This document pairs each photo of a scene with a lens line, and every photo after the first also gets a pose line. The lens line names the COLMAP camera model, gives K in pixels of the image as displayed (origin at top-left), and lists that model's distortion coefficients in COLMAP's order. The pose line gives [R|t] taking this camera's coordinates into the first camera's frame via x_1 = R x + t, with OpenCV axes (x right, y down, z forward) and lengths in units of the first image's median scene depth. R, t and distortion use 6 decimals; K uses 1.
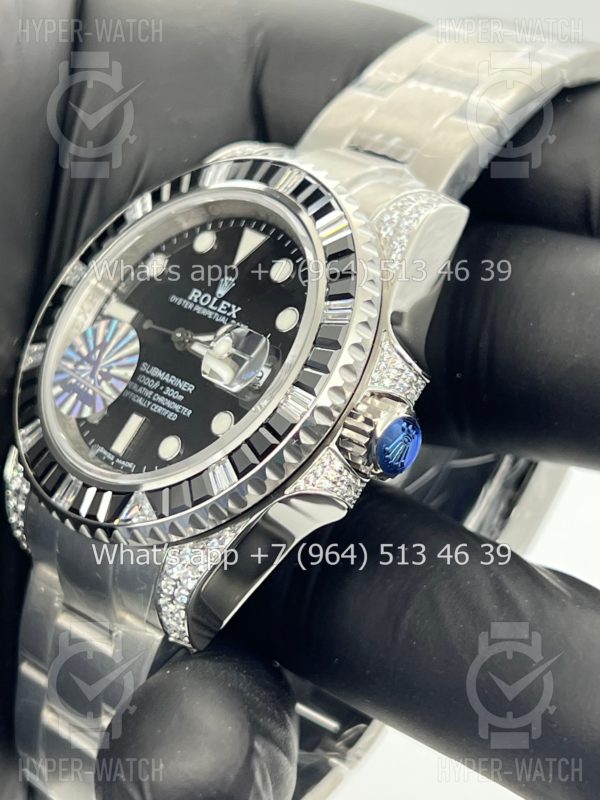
lens RADIAL K [[1920.3, 0, 300.0], [0, 1920.3, 400.0], [0, 0, 1]] dist [0.183905, 0.489866]
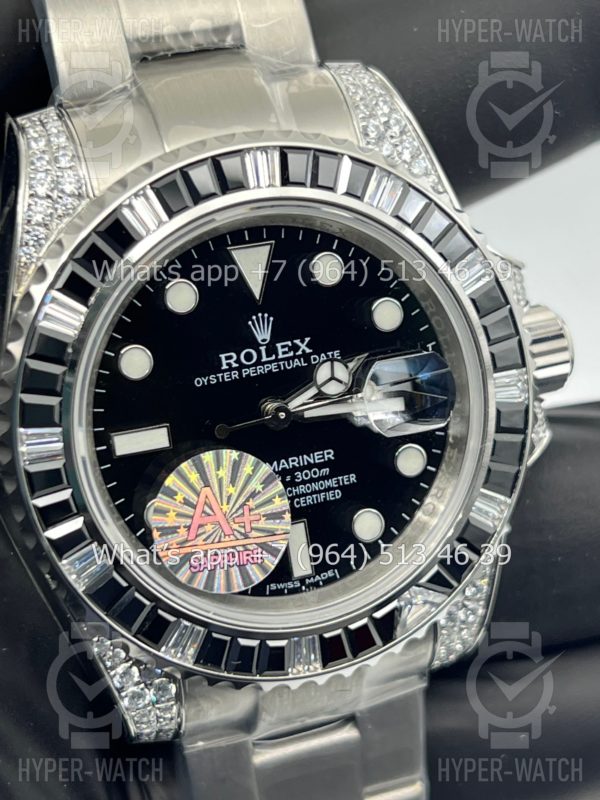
lens RADIAL K [[1920.3, 0, 300.0], [0, 1920.3, 400.0], [0, 0, 1]] dist [0.183905, 0.489866]
pose [[0.376491, -0.684698, 0.624054, -0.542447], [0.269075, 0.725398, 0.633558, -0.530235], [-0.886484, -0.070612, 0.457341, 0.637858]]
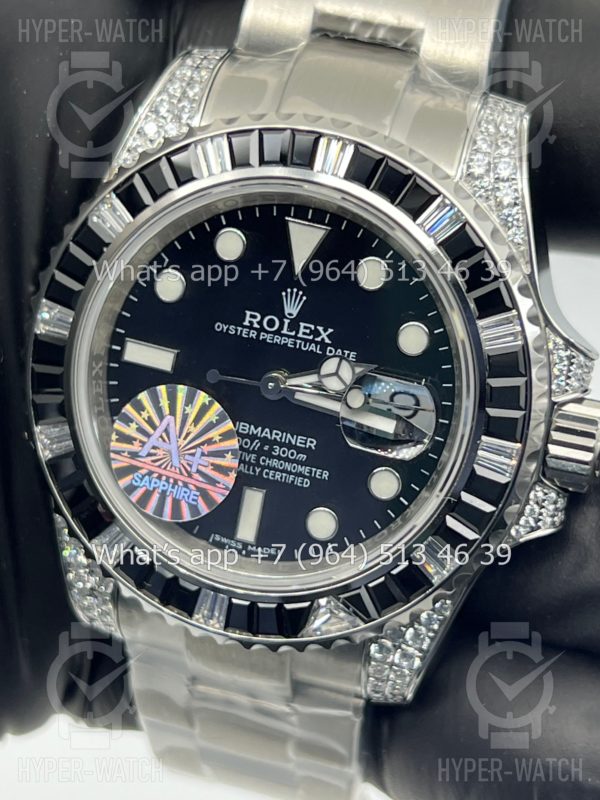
lens RADIAL K [[1920.3, 0, 300.0], [0, 1920.3, 400.0], [0, 0, 1]] dist [0.183905, 0.489866]
pose [[0.857940, -0.407571, 0.312770, -0.308659], [0.227539, 0.847280, 0.479941, -0.415127], [-0.460614, -0.340593, 0.819653, 0.328188]]
